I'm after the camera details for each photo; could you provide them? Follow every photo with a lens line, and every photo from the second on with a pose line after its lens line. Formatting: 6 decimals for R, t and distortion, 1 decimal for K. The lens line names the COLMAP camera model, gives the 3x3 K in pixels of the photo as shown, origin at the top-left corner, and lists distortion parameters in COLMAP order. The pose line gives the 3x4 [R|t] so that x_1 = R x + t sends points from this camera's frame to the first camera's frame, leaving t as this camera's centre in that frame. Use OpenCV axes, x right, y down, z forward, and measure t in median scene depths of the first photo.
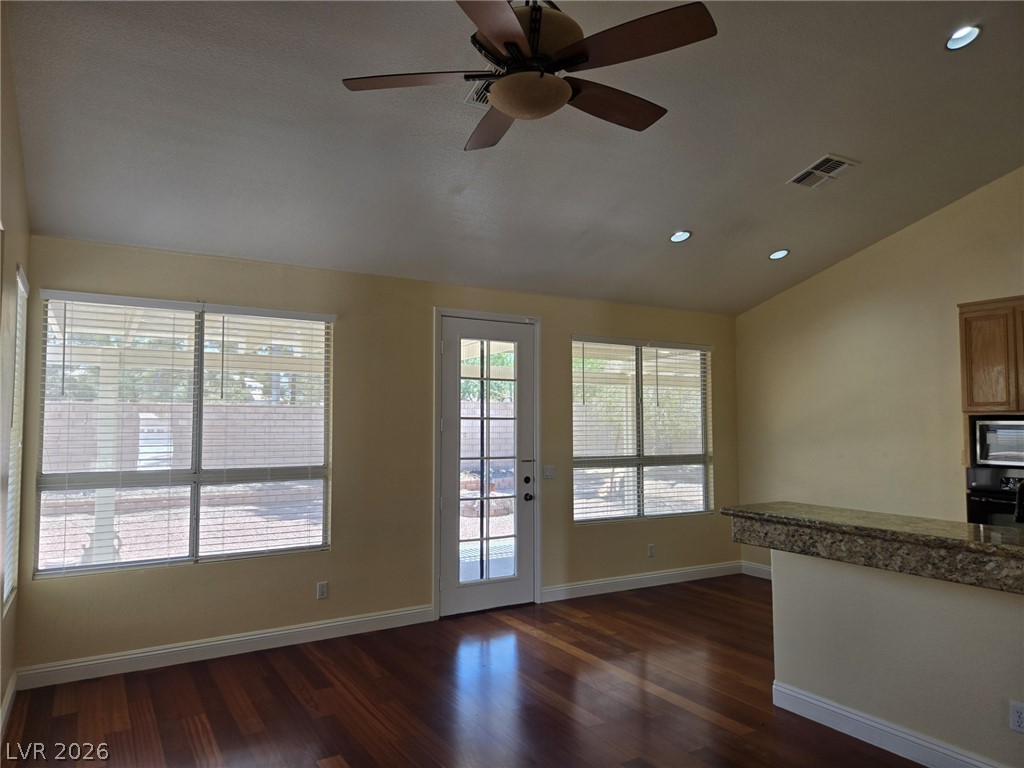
lens RADIAL K [[690.4, 0, 501.9], [0, 690.4, 388.8], [0, 0, 1]] dist [0.057965, -0.043344]
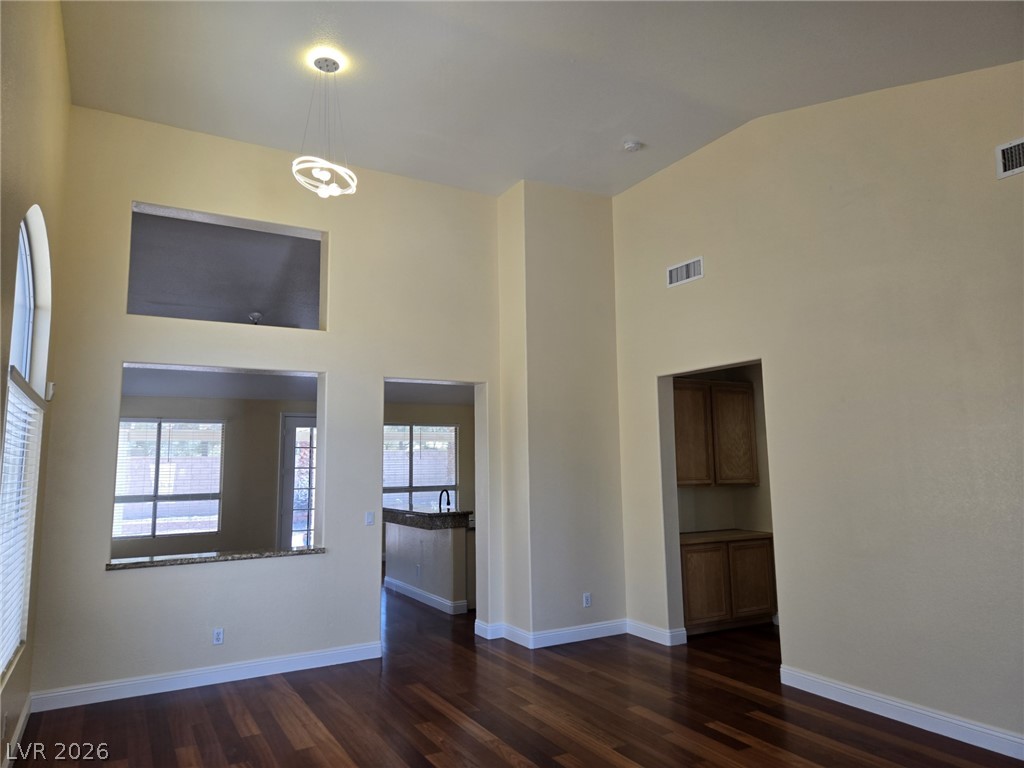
lens RADIAL K [[690.4, 0, 506.7], [0, 690.4, 379.1], [0, 0, 1]] dist [0.057965, -0.043344]
pose [[0.999483, -0.011364, -0.030090, 0.670966], [0.009560, 0.998187, -0.059420, -0.096989], [0.030711, 0.059102, 0.997779, -1.078544]]
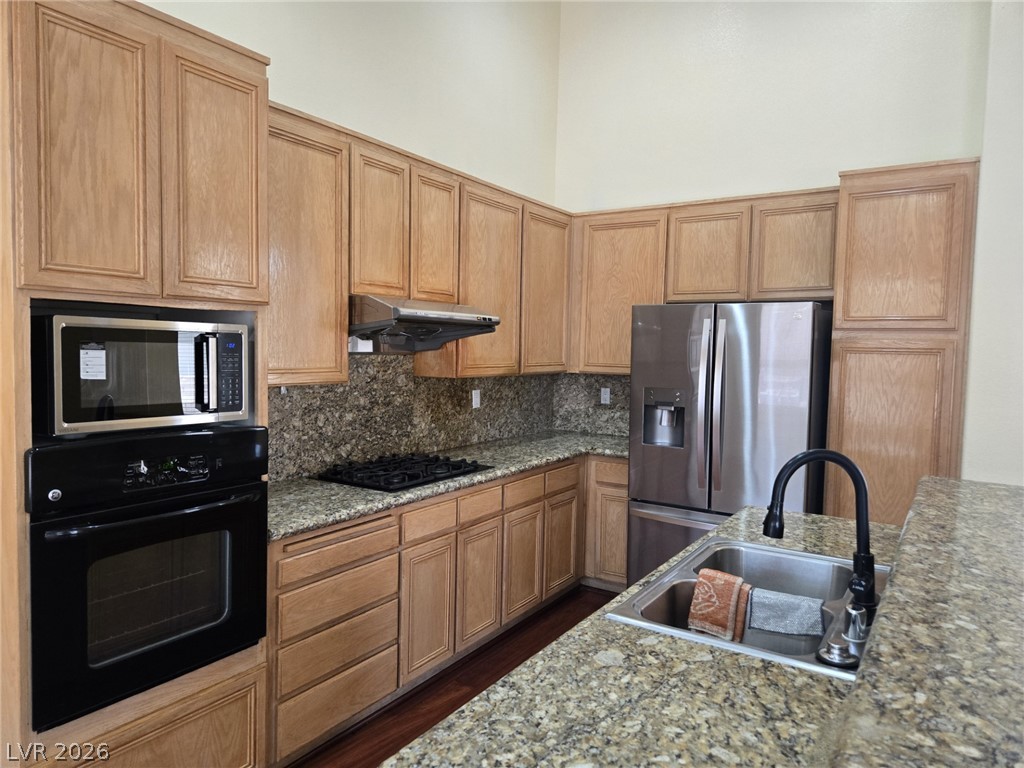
lens RADIAL K [[690.4, 0, 518.7], [0, 690.4, 385.8], [0, 0, 1]] dist [0.057965, -0.043344]
pose [[-0.451397, -0.061917, 0.890172, 0.223498], [-0.069158, 0.997017, 0.034280, 0.046255], [-0.889639, -0.046089, -0.454332, 0.833911]]
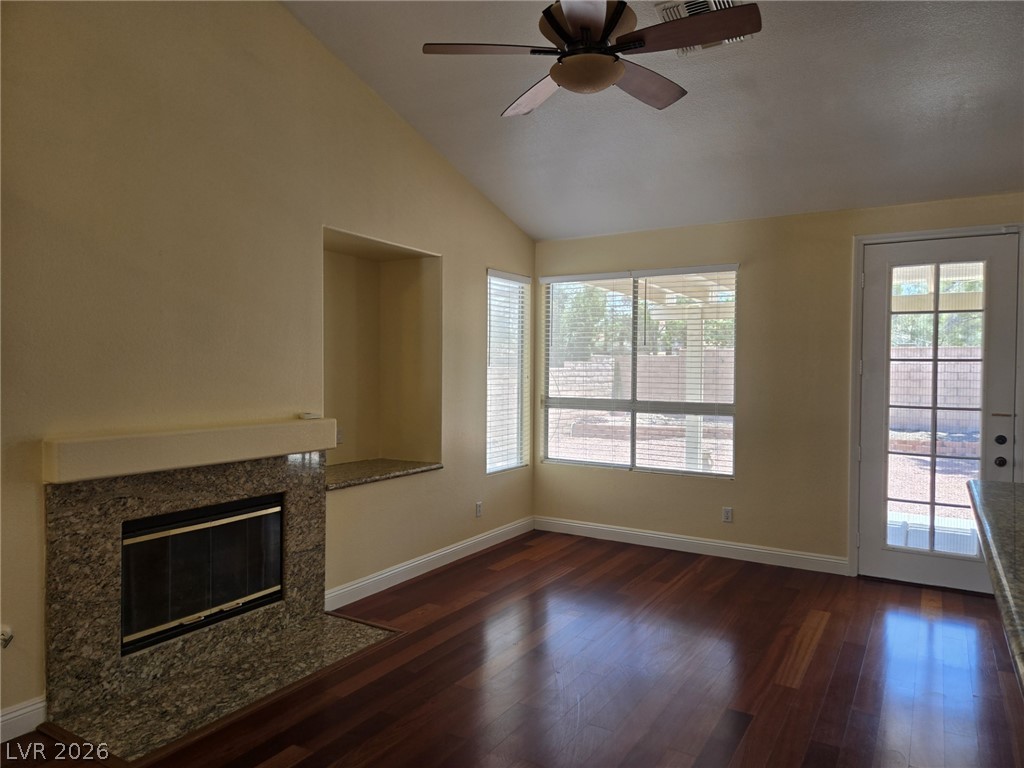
lens RADIAL K [[690.4, 0, 514.8], [0, 690.4, 381.4], [0, 0, 1]] dist [0.057965, -0.043344]
pose [[0.460401, 0.022172, -0.887434, 0.555559], [0.039787, 0.998168, 0.045580, 0.011742], [0.886819, -0.056294, 0.458675, 0.195040]]
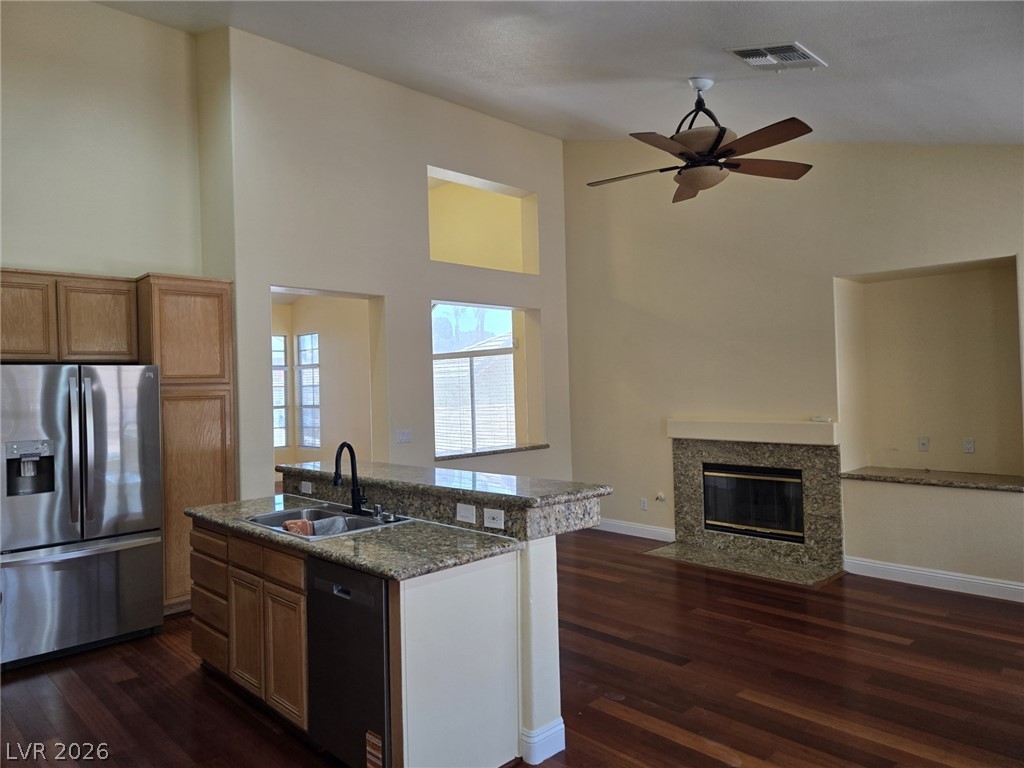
lens RADIAL K [[690.4, 0, 504.7], [0, 690.4, 386.1], [0, 0, 1]] dist [0.057965, -0.043344]
pose [[-0.976376, 0.025901, -0.214520, 0.461076], [0.038475, 0.997764, -0.054645, 0.067768], [0.212625, -0.061607, -0.975190, 1.328127]]
